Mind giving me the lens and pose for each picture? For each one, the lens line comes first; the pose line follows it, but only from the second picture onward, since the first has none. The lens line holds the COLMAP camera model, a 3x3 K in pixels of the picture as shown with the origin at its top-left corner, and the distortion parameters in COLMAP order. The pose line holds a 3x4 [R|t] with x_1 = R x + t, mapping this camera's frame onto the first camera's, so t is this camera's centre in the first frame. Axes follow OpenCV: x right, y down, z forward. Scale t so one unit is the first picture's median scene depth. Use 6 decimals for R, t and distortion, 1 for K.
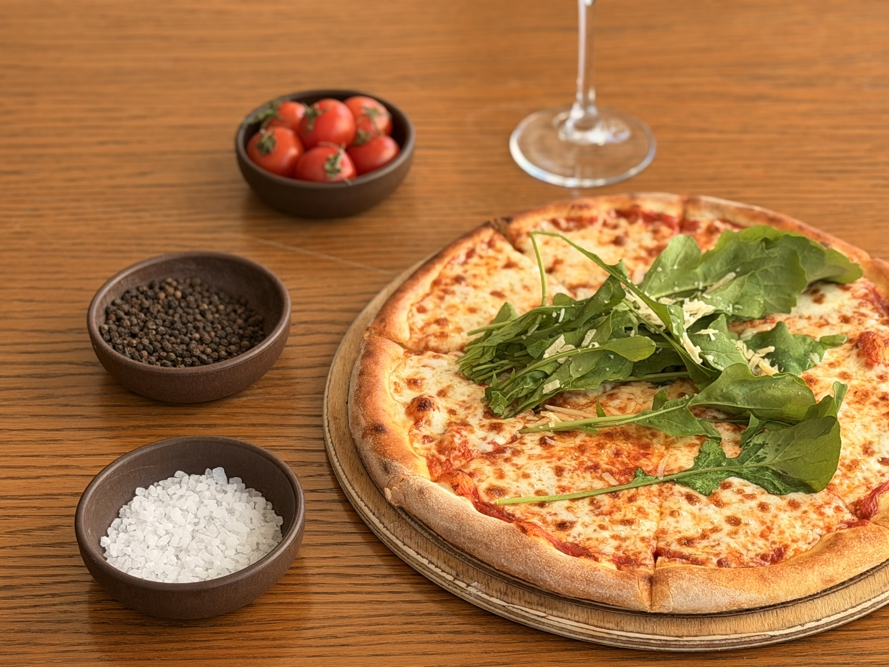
lens RADIAL K [[1965.6, 0, 446.1], [0, 1965.6, 354.5], [0, 0, 1]] dist [0.250105, 0.000000]
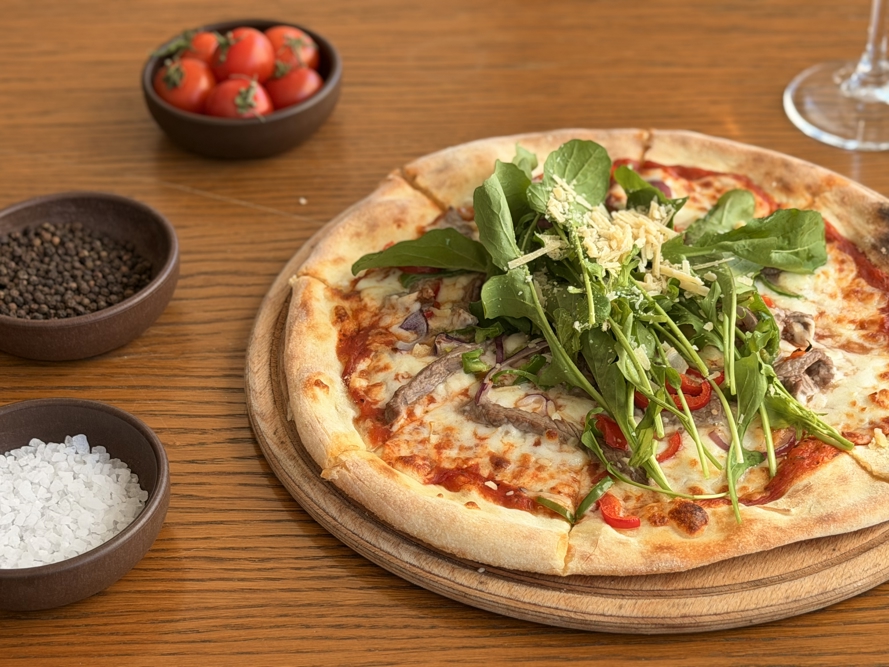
lens RADIAL K [[1920.0, 0, 435.0], [0, 1920.0, 318.8], [0, 0, 1]] dist [0.234429, 0.000000]
pose [[0.999251, 0.000703, -0.038688, 0.066468], [-0.001061, 0.999957, -0.009211, 0.012329], [0.038680, 0.009245, 0.999209, 0.134863]]
